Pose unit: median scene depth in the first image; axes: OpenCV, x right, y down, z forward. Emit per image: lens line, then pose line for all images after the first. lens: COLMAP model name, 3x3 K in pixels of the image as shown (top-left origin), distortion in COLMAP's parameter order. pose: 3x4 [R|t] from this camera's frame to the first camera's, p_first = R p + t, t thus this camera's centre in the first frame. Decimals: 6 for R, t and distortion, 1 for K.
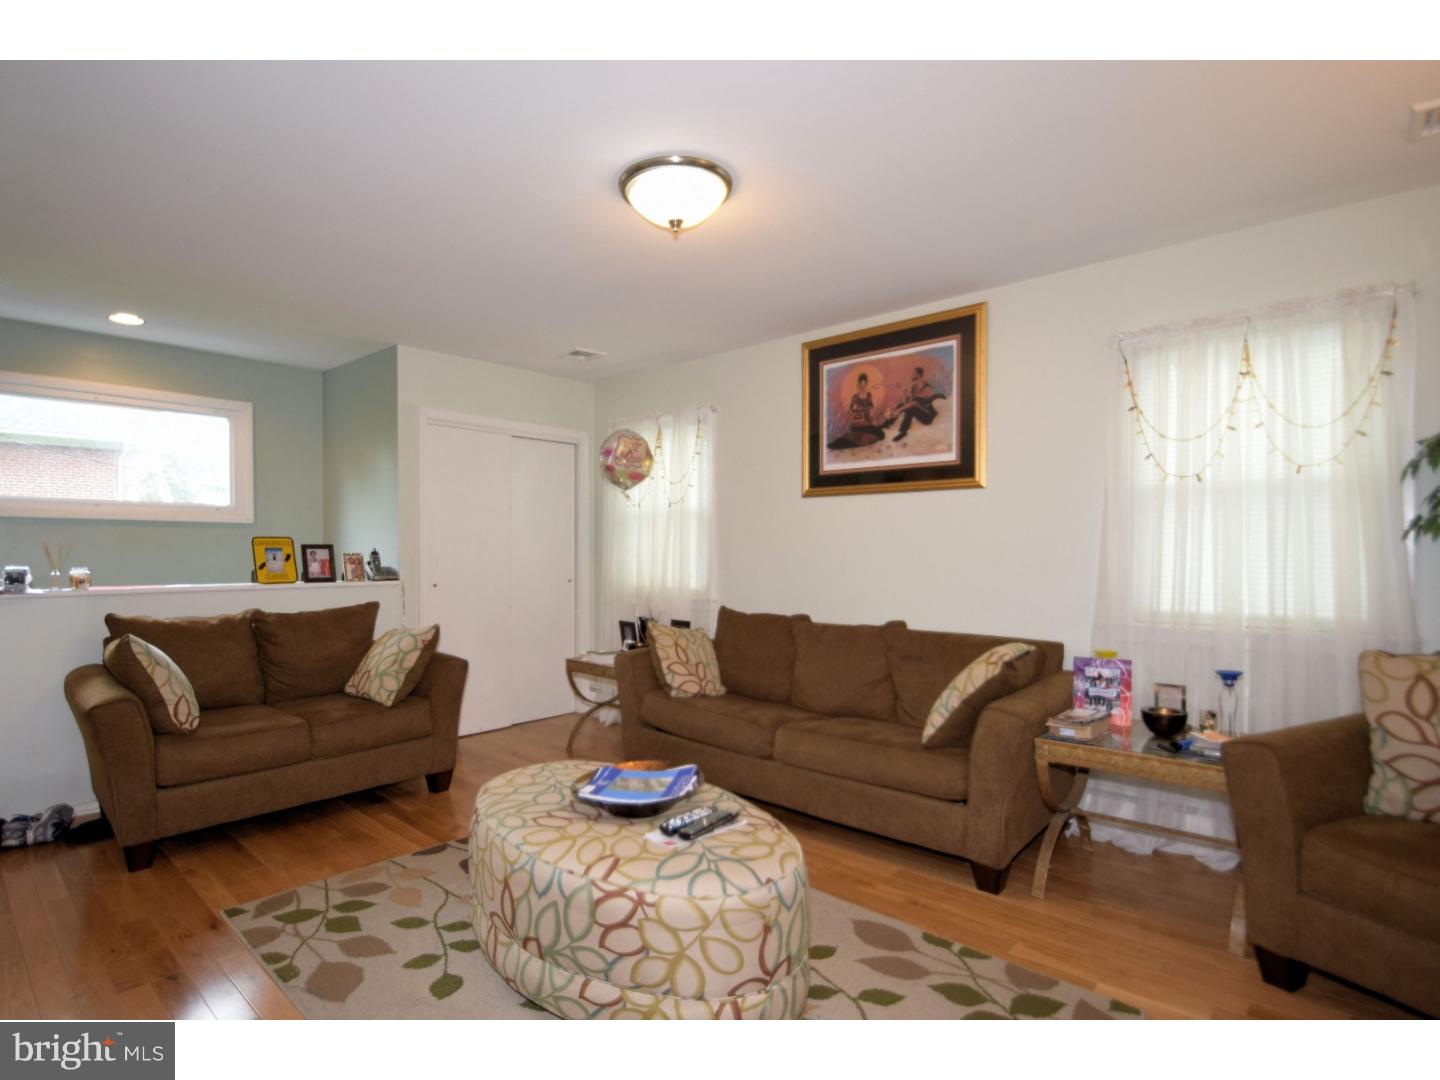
lens RADIAL K [[754.3, 0, 718.0], [0, 754.3, 540.0], [0, 0, 1]] dist [-0.000357, 0.000265]
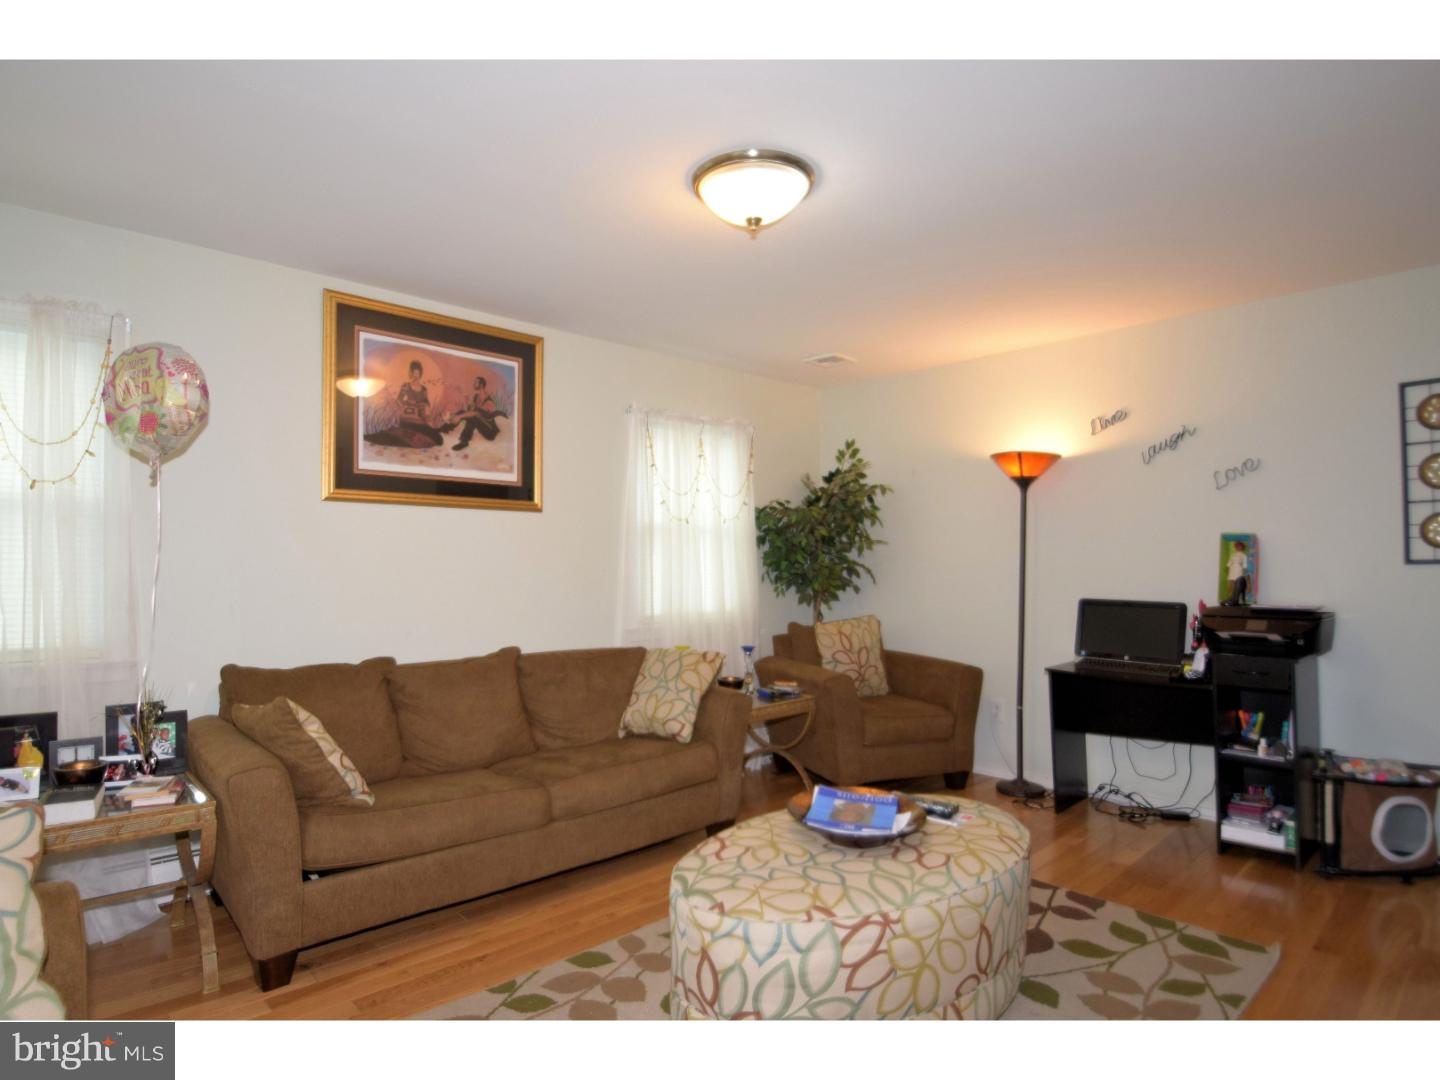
lens RADIAL K [[774.3, 0, 718.4], [0, 774.3, 551.7], [0, 0, 1]] dist [-0.024324, 0.002750]
pose [[0.082391, 0.026810, 0.996239, -0.659031], [-0.002753, 0.999640, -0.026673, 0.013106], [-0.996596, -0.000545, 0.082435, 0.625626]]
